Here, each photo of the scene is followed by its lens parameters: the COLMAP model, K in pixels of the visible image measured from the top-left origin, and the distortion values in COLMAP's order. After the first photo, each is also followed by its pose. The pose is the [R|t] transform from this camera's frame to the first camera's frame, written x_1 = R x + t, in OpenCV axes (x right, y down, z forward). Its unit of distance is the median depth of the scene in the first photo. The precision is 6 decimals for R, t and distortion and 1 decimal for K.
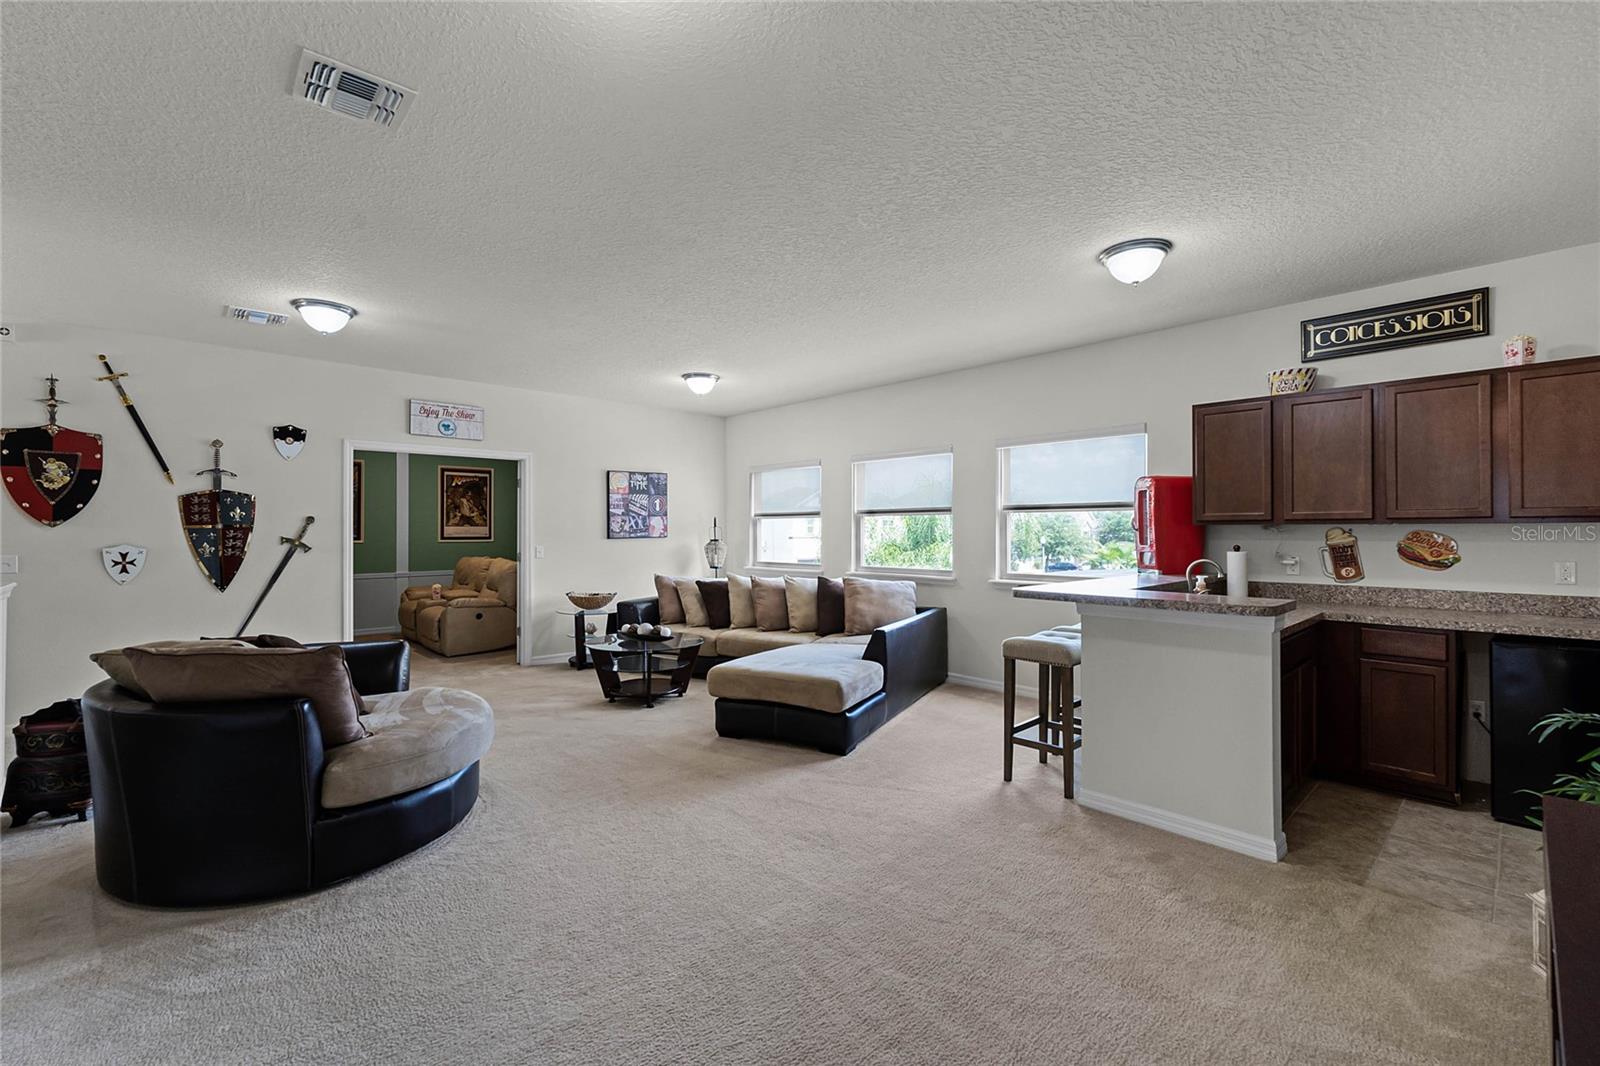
lens RADIAL K [[676.6, 0, 809.2], [0, 676.6, 530.2], [0, 0, 1]] dist [-0.004634, 0.000347]
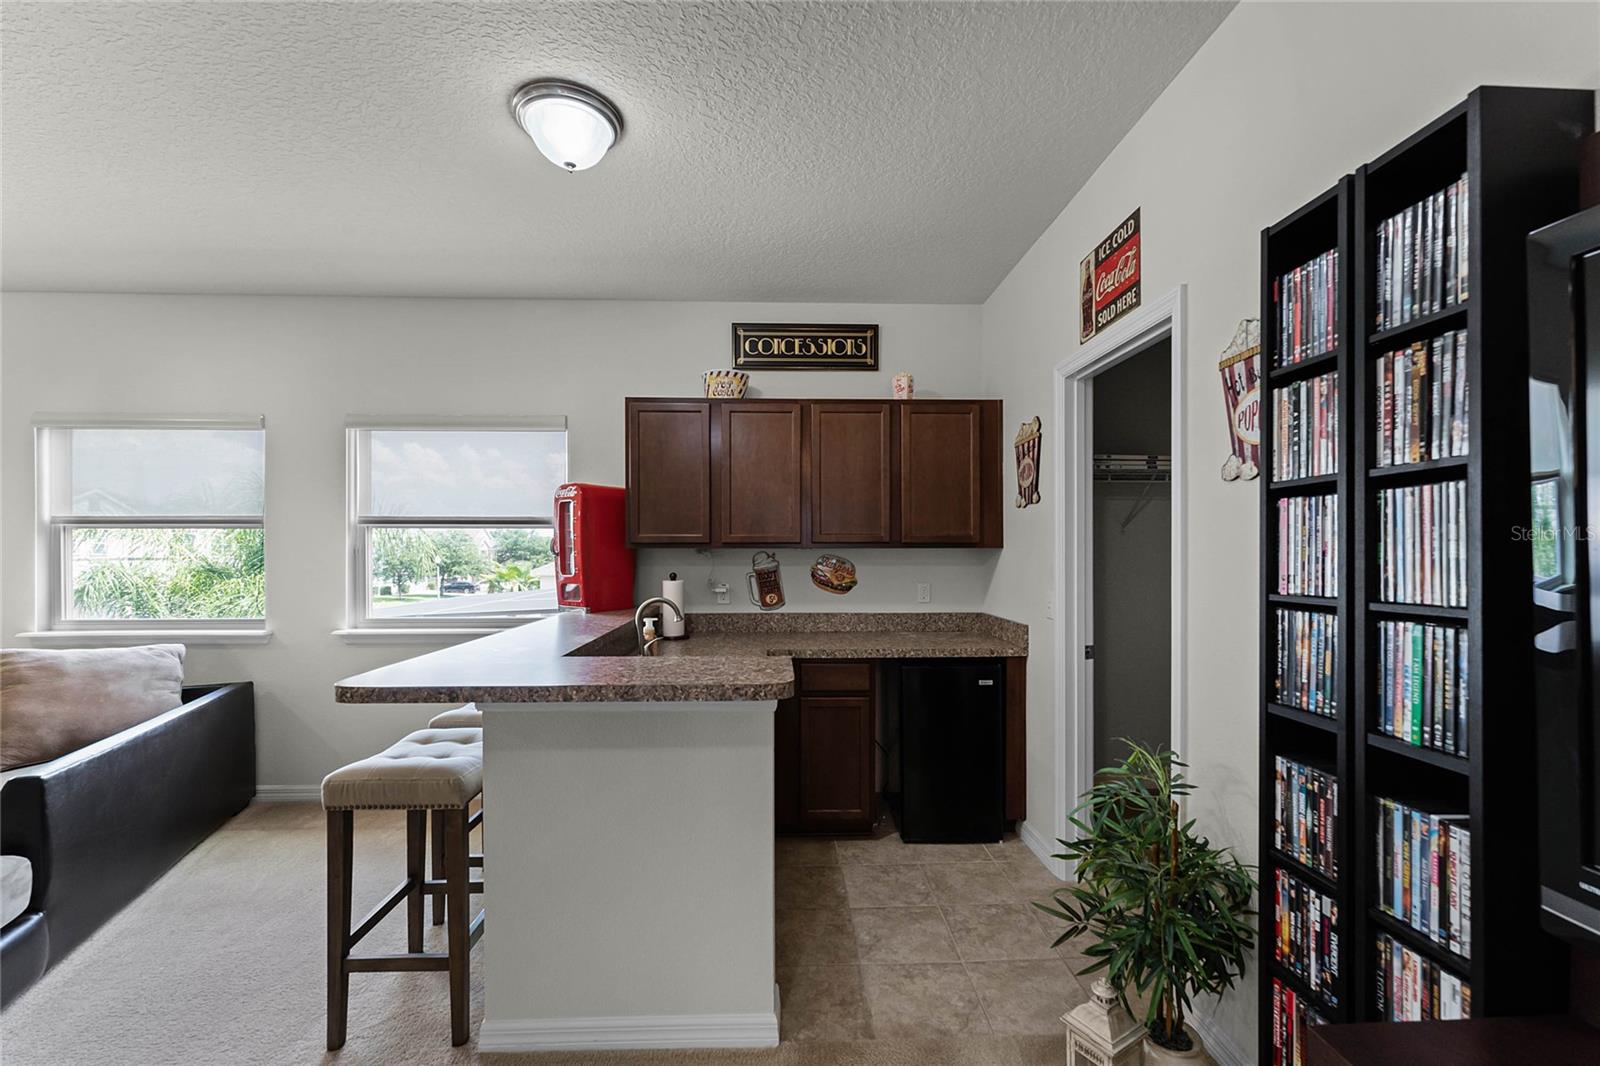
lens RADIAL K [[651.6, 0, 792.8], [0, 651.6, 552.4], [0, 0, 1]] dist [0.002053, 0.000211]
pose [[0.673751, -0.002874, 0.738953, 0.142125], [-0.000768, 0.999989, 0.004589, -0.007042], [-0.738958, -0.003659, 0.673742, 0.359692]]
